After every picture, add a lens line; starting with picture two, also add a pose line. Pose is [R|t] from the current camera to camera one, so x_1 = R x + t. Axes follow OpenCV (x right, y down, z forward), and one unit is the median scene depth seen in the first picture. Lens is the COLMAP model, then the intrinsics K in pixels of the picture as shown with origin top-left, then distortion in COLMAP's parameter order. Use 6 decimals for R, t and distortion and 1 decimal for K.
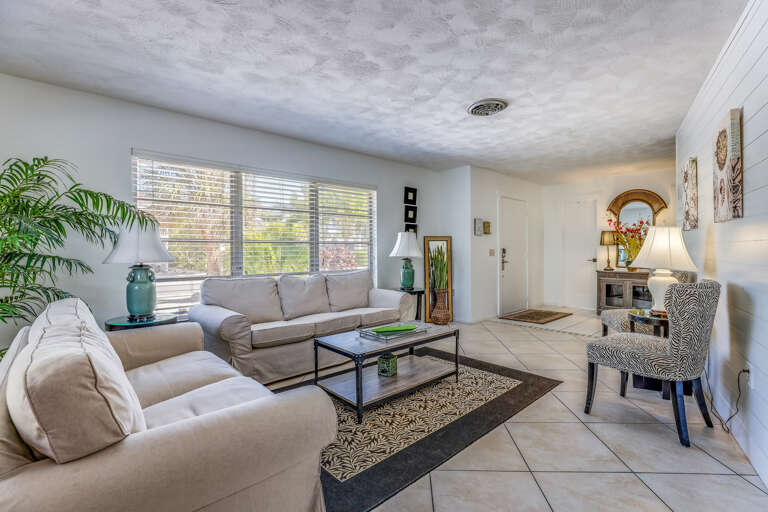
lens RADIAL K [[351.7, 0, 384.0], [0, 351.7, 256.0], [0, 0, 1]] dist [-0.000193, -0.000068]
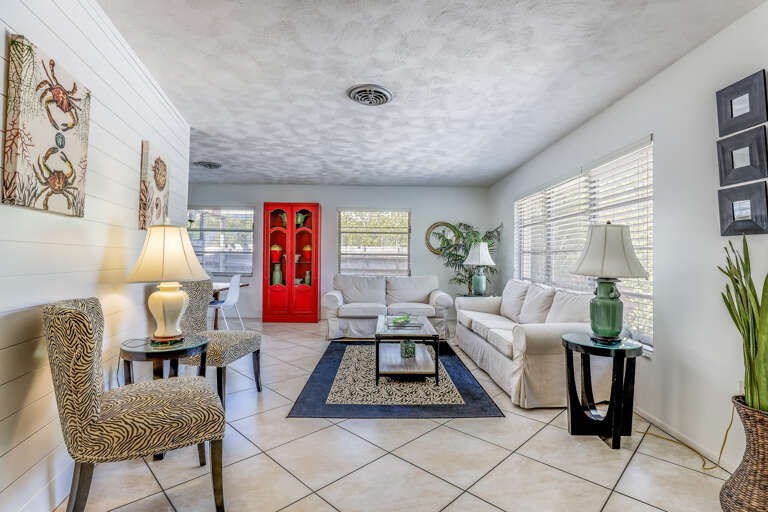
lens RADIAL K [[351.7, 0, 384.0], [0, 351.7, 256.0], [0, 0, 1]] dist [-0.000193, -0.000068]
pose [[-0.665524, -0.010071, -0.746308, 0.981765], [-0.014719, 0.999892, -0.000367, -0.015651], [0.746231, 0.010741, -0.665600, 1.731328]]
